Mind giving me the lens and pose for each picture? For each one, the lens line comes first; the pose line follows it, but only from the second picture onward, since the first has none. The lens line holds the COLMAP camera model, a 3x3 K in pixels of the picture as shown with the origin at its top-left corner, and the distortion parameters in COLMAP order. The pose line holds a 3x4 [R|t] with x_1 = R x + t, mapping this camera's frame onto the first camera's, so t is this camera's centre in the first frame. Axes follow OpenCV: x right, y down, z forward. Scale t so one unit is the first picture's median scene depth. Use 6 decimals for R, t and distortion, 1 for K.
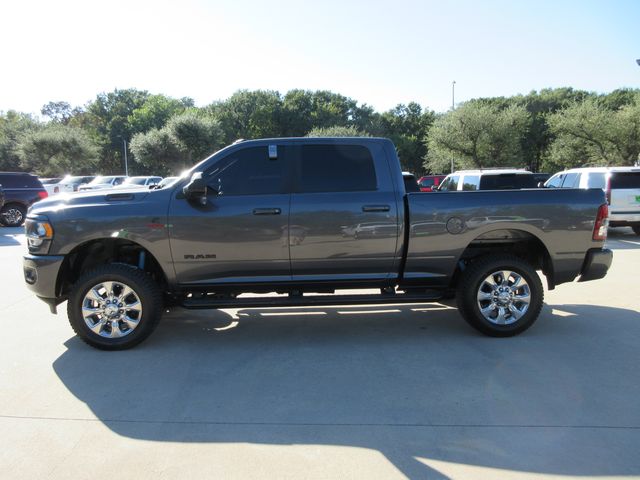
lens RADIAL K [[493.5, 0, 322.7], [0, 493.5, 246.4], [0, 0, 1]] dist [0.002419, 0.002915]
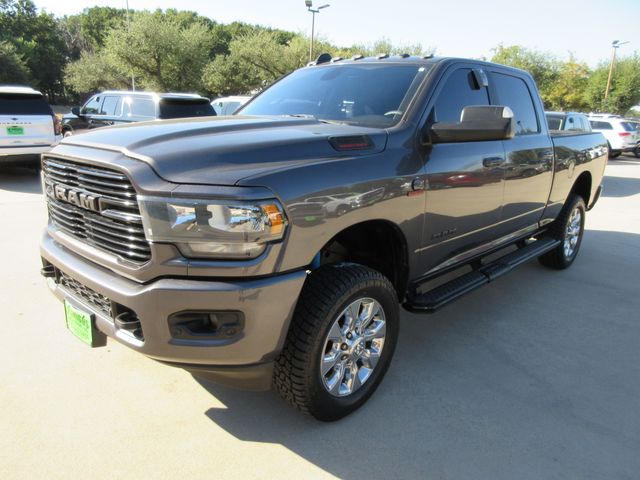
lens RADIAL K [[493.5, 0, 319.9], [0, 493.5, 237.9], [0, 0, 1]] dist [0.002419, 0.002915]
pose [[0.734406, -0.132378, 0.665676, -0.110460], [0.040533, 0.987599, 0.151678, -0.011165], [-0.677499, -0.084411, 0.730664, 0.088534]]
